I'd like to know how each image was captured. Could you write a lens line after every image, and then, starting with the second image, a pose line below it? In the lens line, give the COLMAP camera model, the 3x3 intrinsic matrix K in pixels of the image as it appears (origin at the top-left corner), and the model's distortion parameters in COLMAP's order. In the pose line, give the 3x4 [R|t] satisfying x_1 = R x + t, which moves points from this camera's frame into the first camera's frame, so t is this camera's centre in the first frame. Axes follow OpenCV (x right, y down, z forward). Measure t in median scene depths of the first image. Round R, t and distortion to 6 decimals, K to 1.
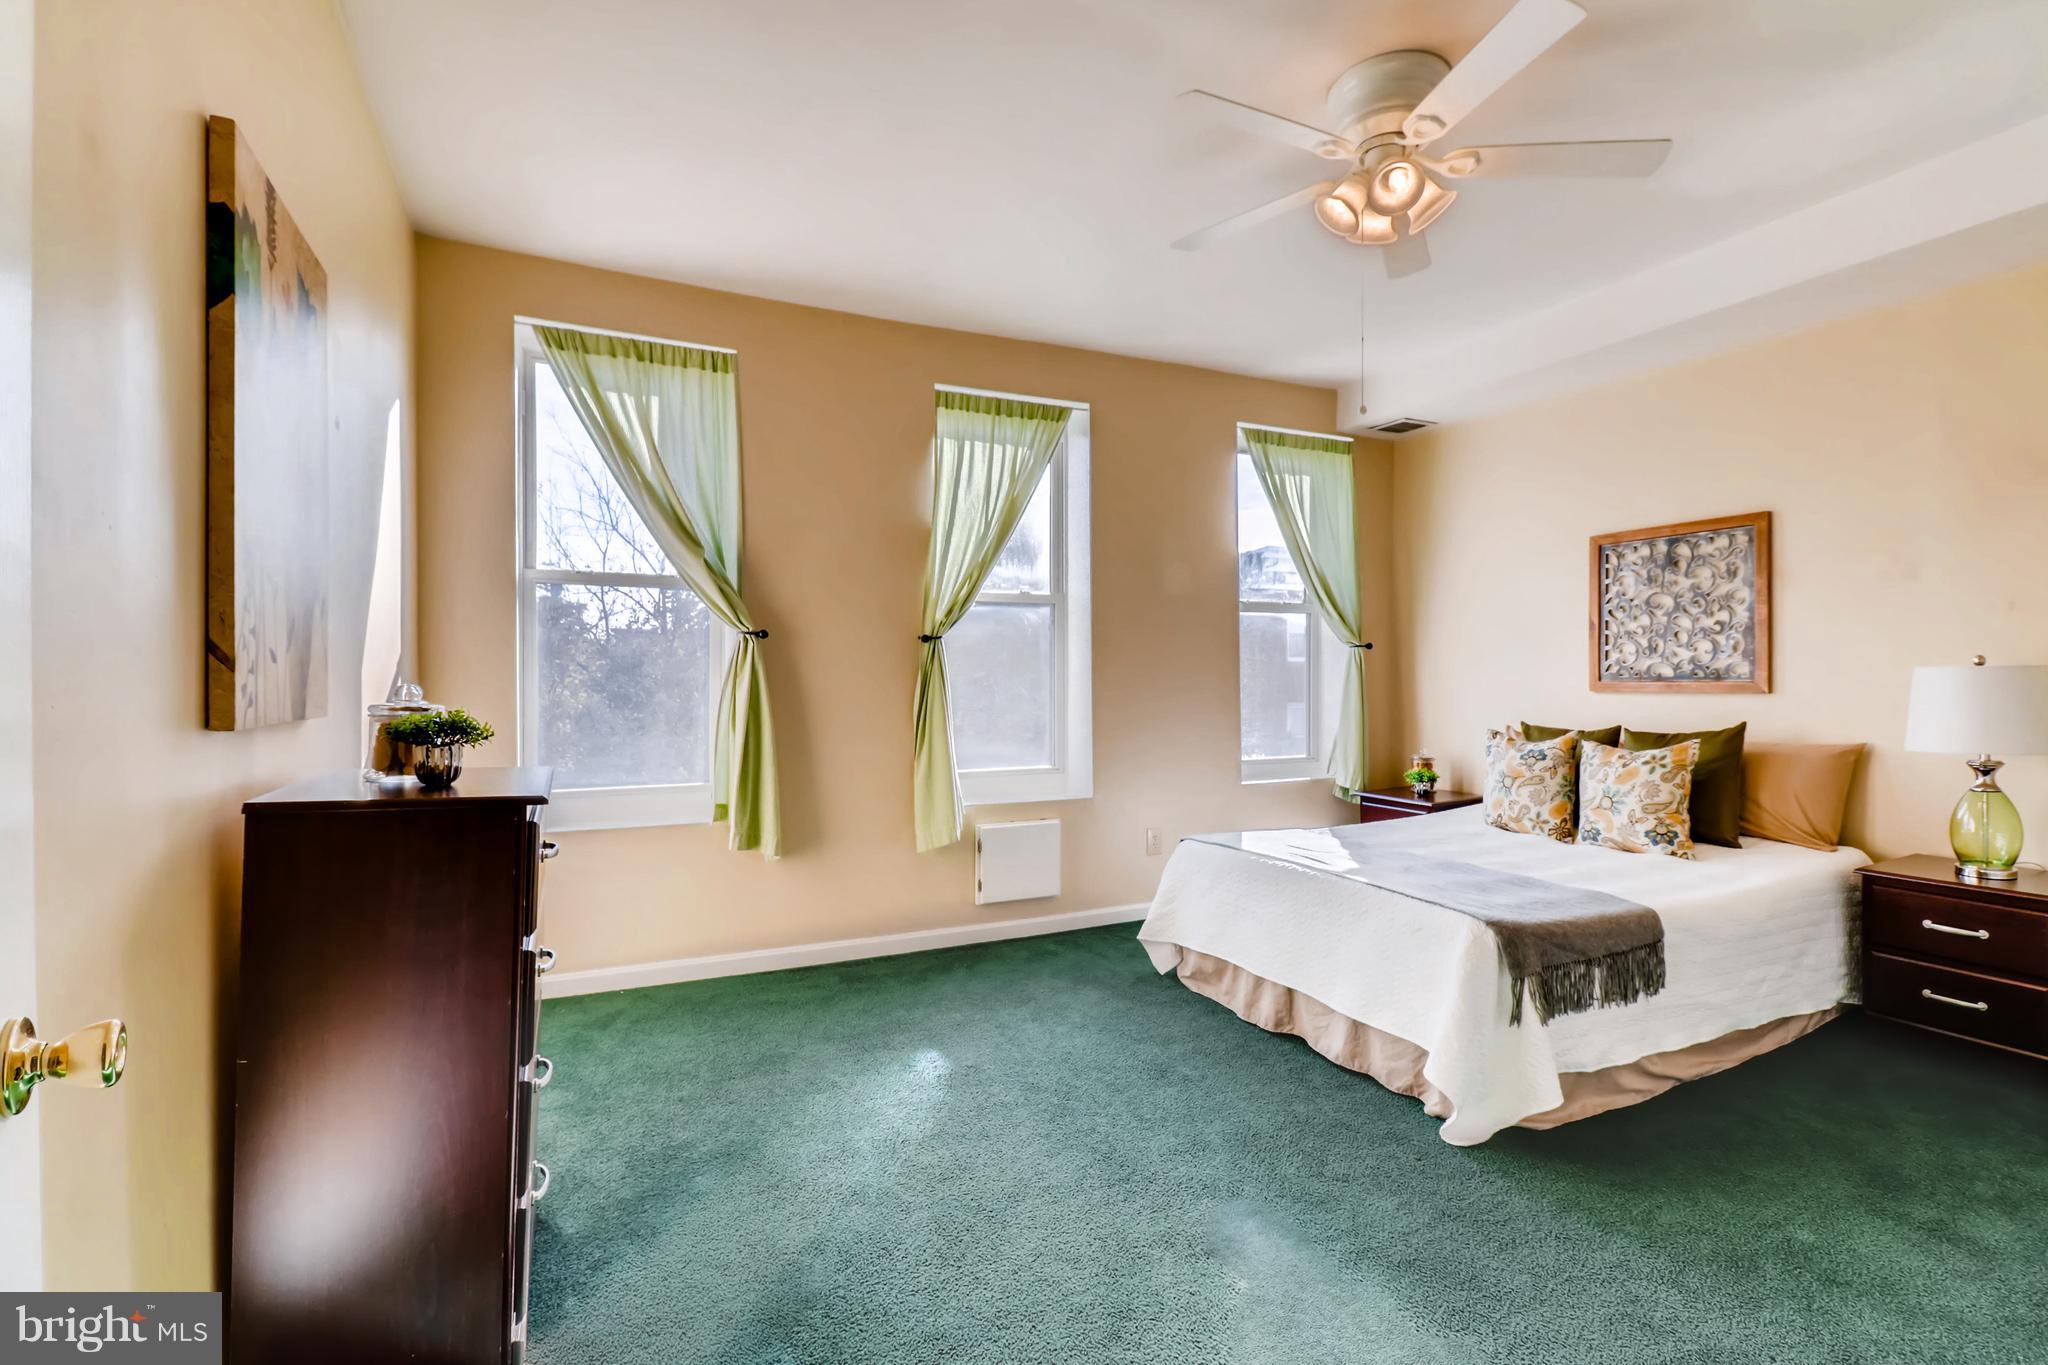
lens RADIAL K [[944.5, 0, 1023.4], [0, 944.5, 671.9], [0, 0, 1]] dist [0.015773, -0.011255]
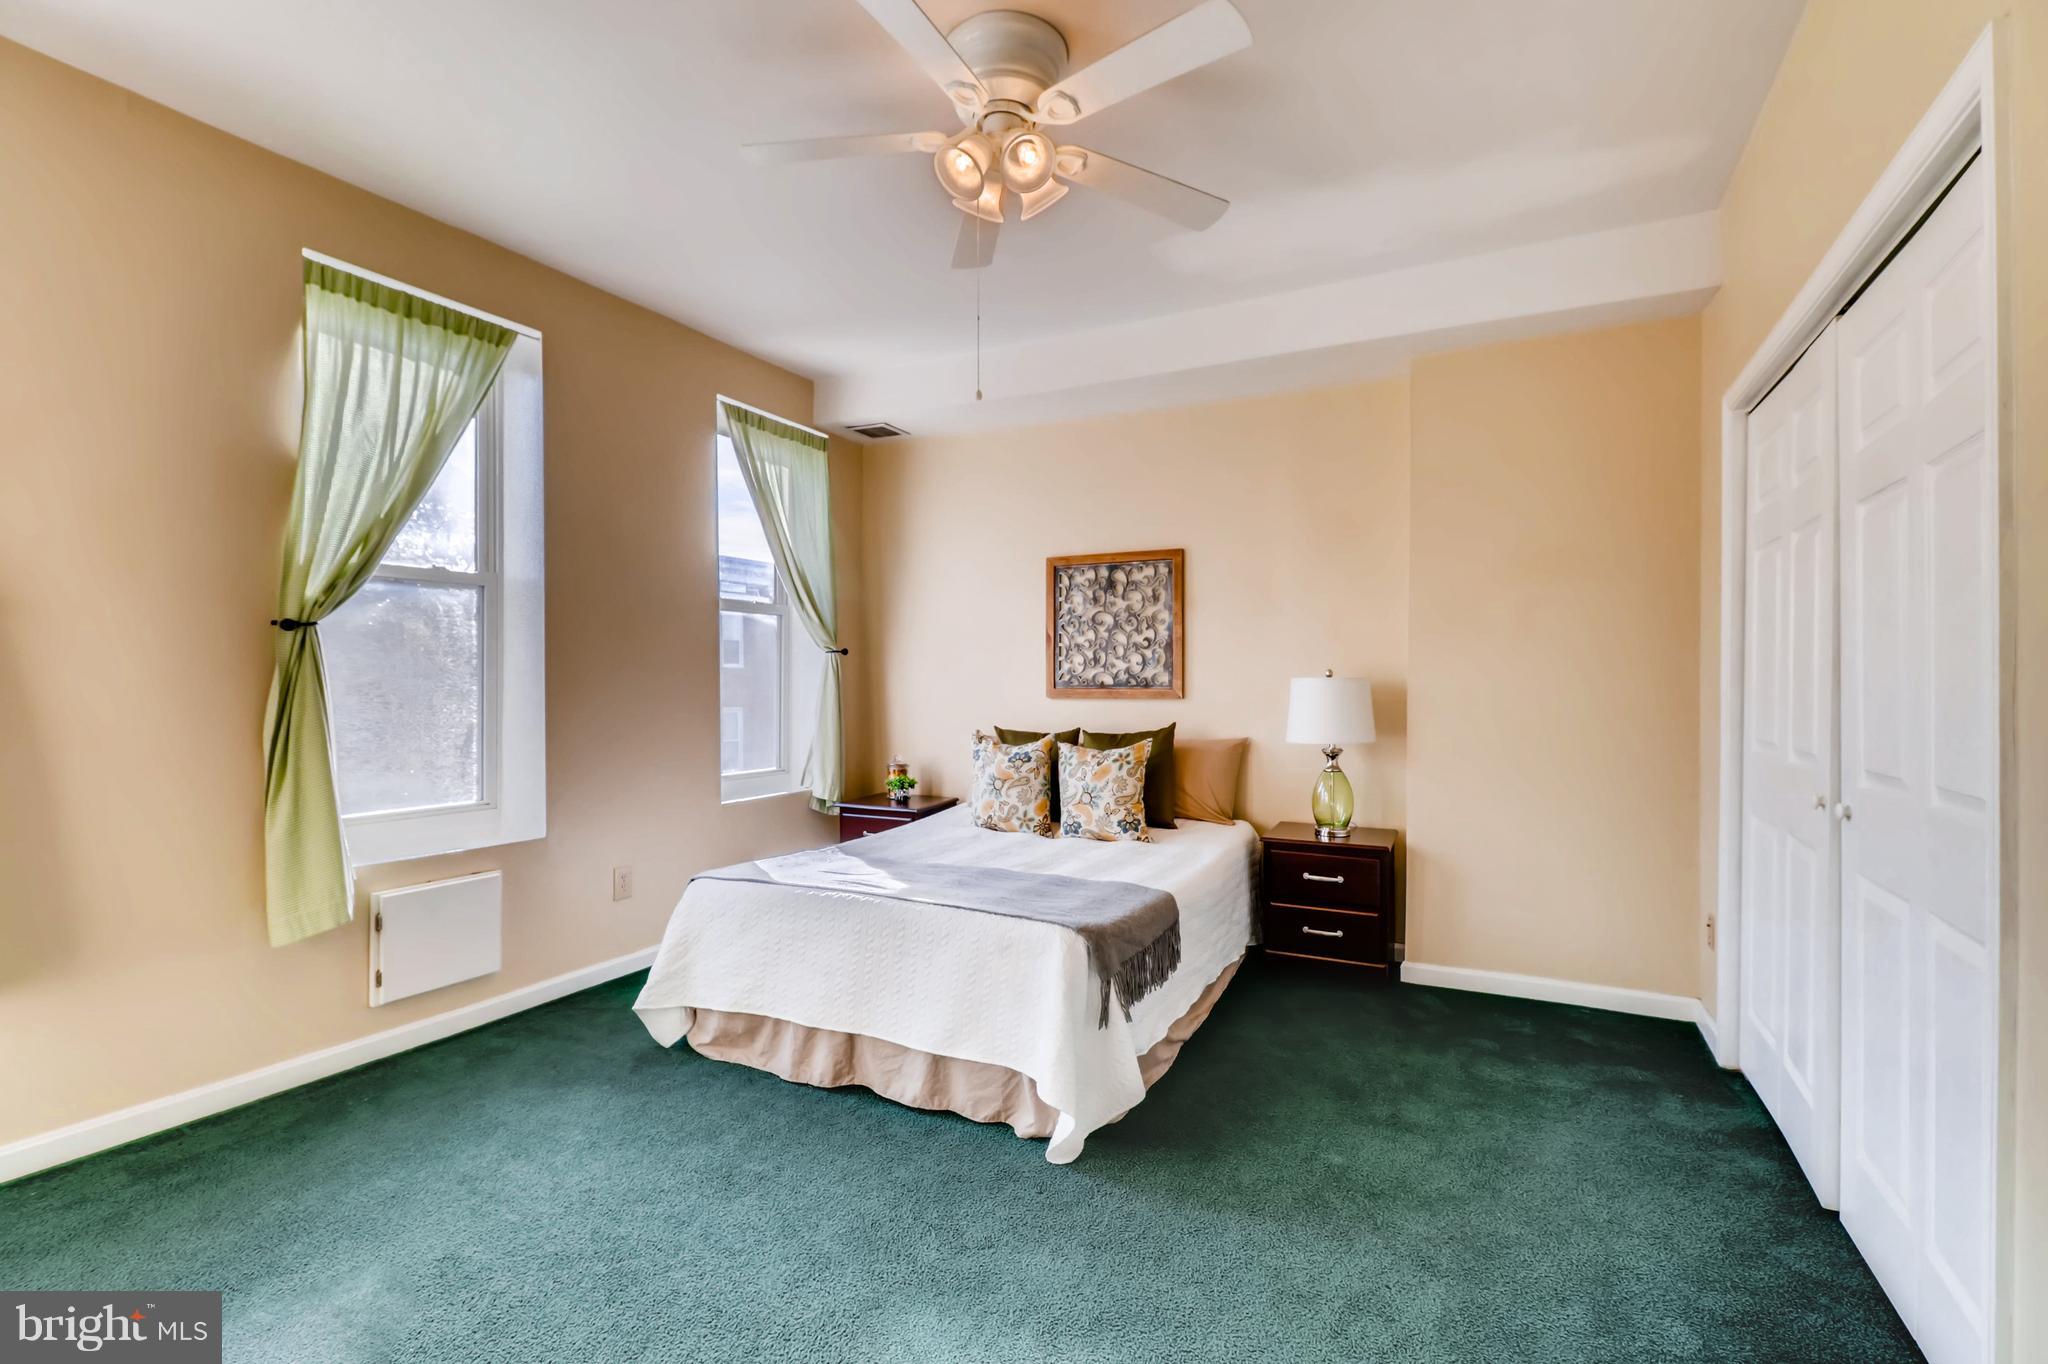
lens RADIAL K [[944.5, 0, 1024.1], [0, 944.5, 679.8], [0, 0, 1]] dist [0.015773, -0.011255]
pose [[0.789990, 0.005904, 0.613092, -0.110759], [-0.007183, 0.999974, -0.000375, 0.000576], [-0.613078, -0.004108, 0.790012, 0.160730]]
